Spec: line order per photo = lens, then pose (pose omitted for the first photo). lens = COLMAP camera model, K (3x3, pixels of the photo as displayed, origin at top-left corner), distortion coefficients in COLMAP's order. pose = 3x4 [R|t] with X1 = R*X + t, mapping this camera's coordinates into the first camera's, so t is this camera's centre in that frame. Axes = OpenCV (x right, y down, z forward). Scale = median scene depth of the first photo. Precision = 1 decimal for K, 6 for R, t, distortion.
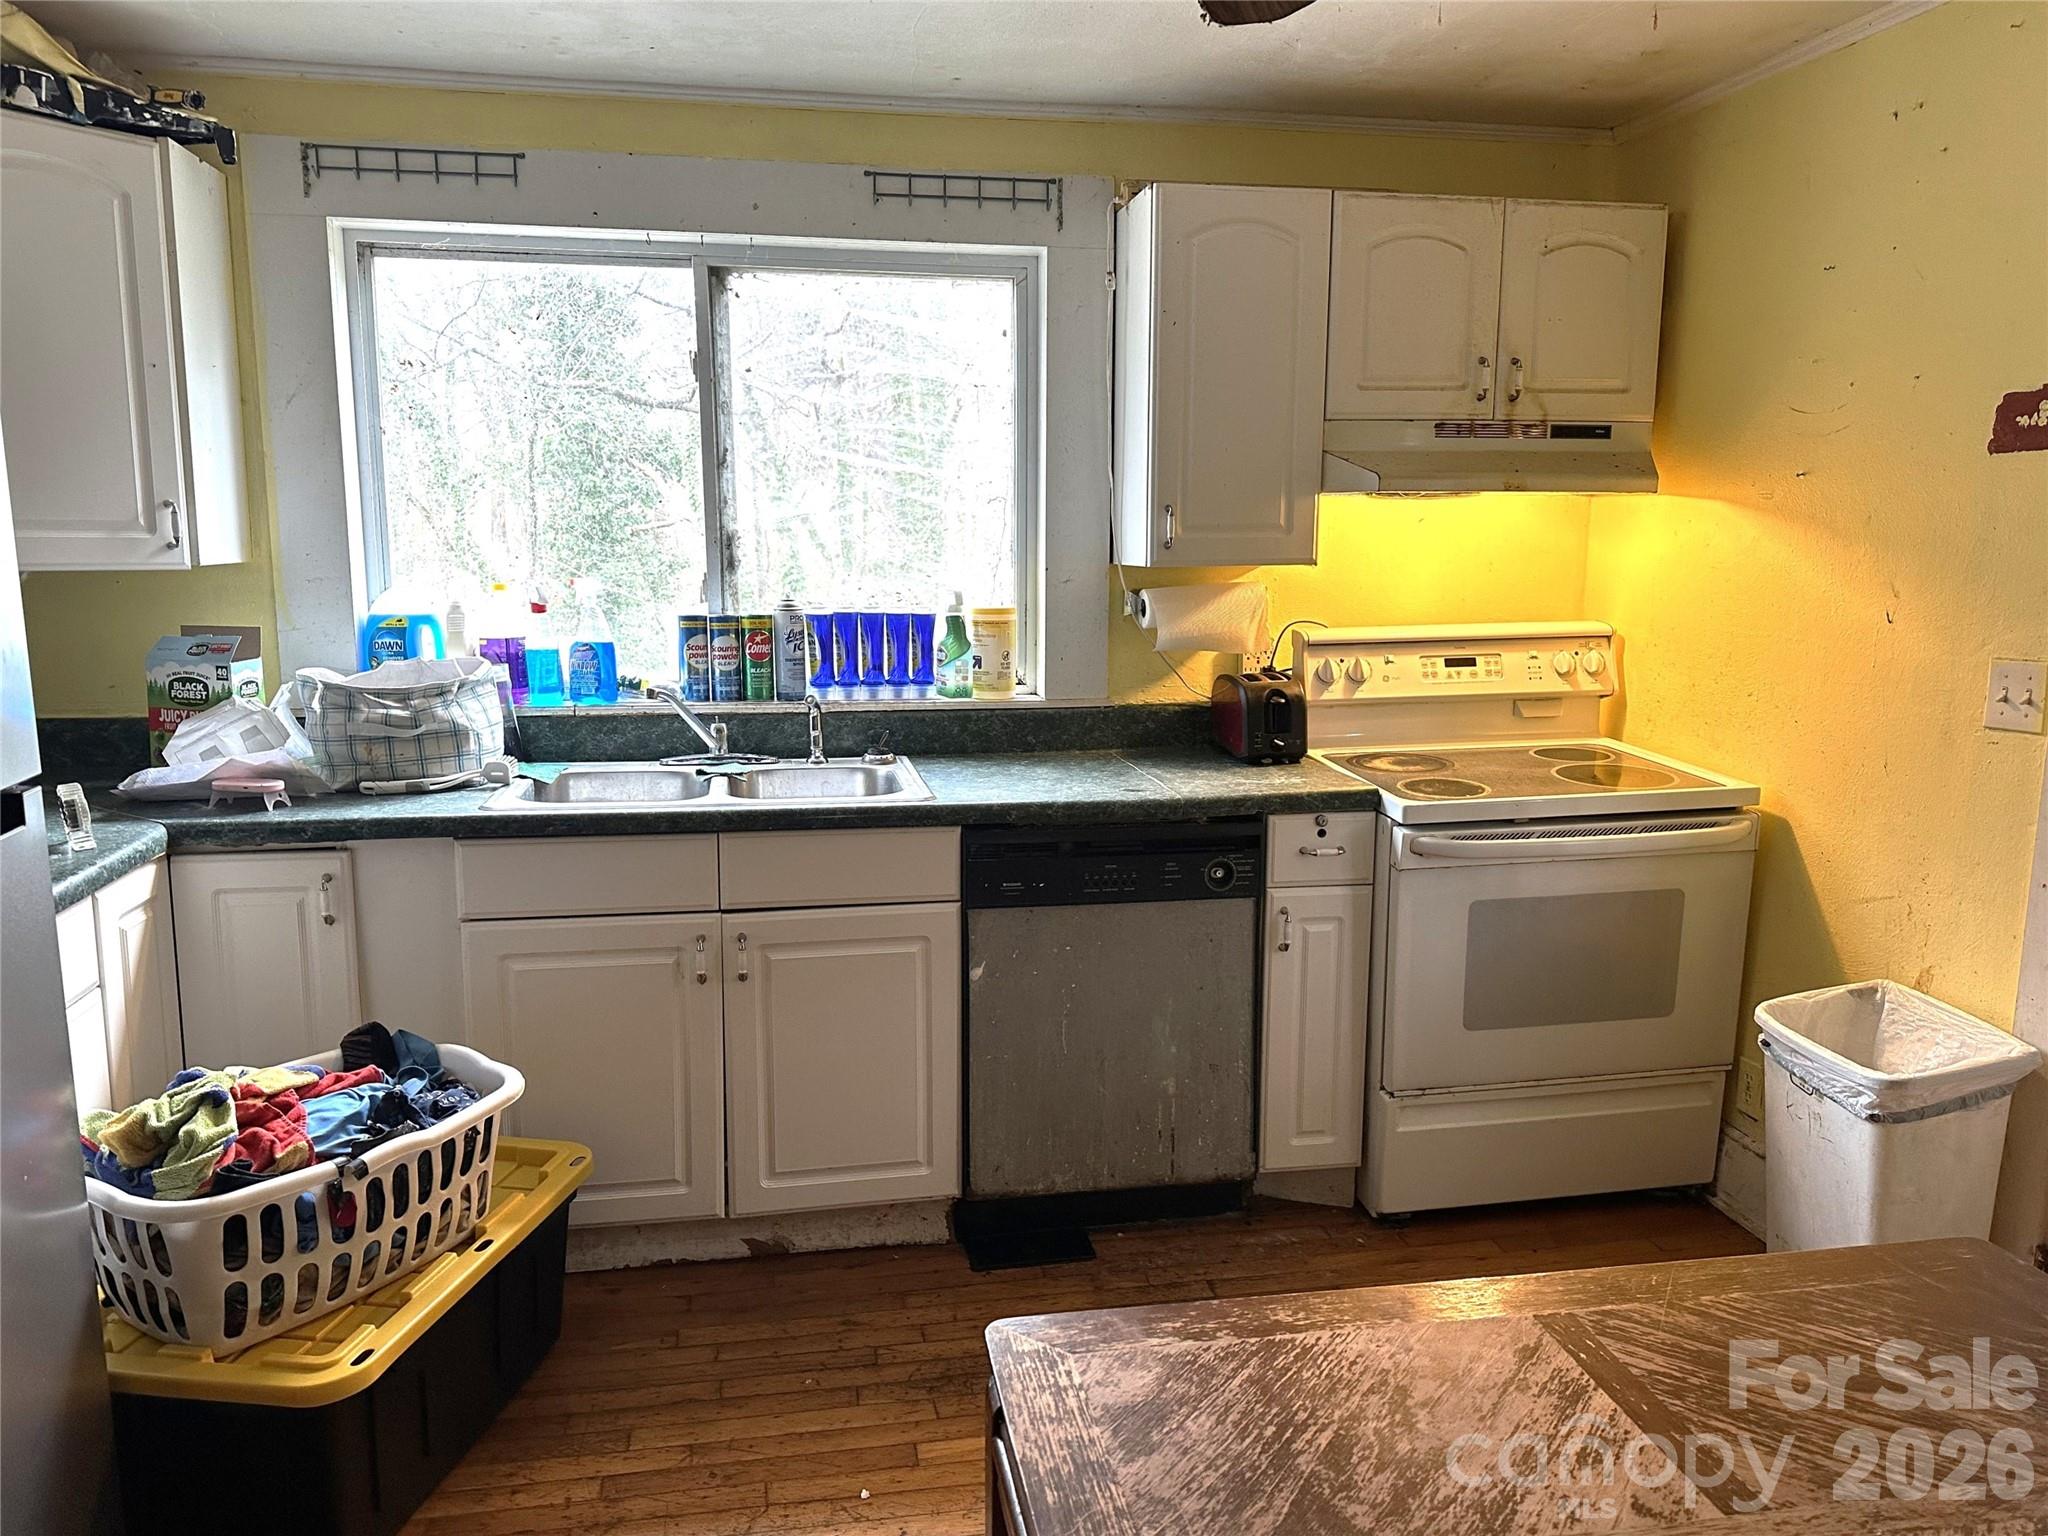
lens RADIAL K [[1443.8, 0, 1028.7], [0, 1443.8, 779.9], [0, 0, 1]] dist [0.087142, -0.132952]
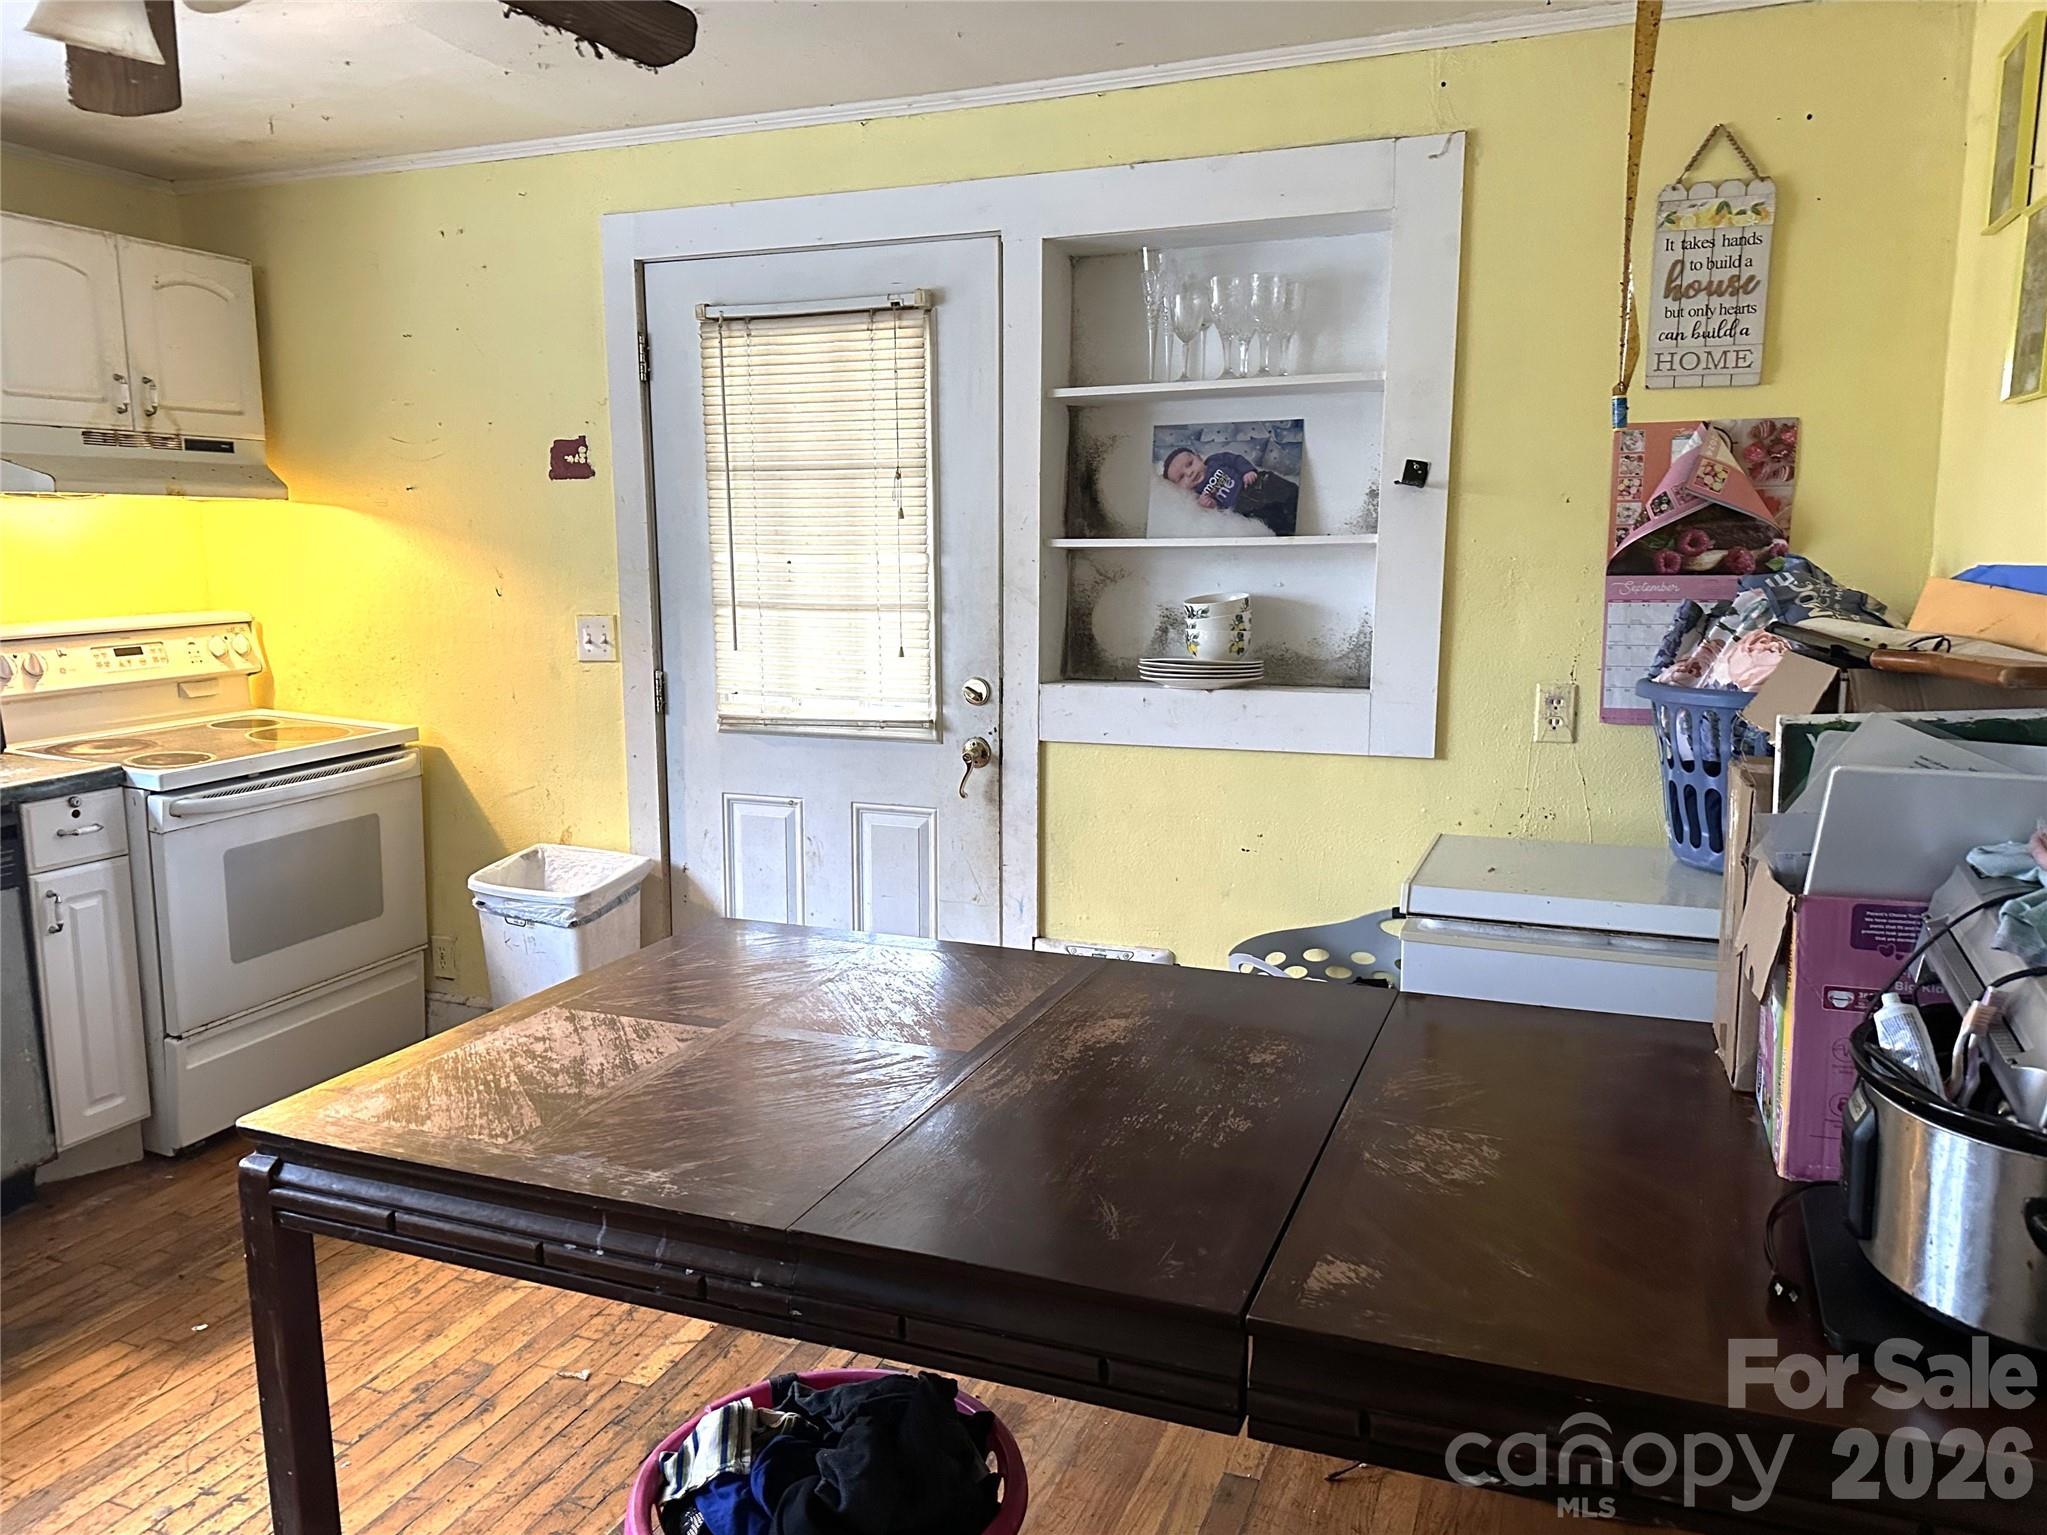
lens RADIAL K [[1465.2, 0, 1023.5], [0, 1465.2, 767.5], [0, 0, 1]] dist [-0.005108, -0.004867]
pose [[0.521789, -0.133706, 0.842531, -0.322926], [0.141486, 0.987526, 0.069092, 0.026682], [-0.841259, 0.083155, 0.534198, -0.152076]]
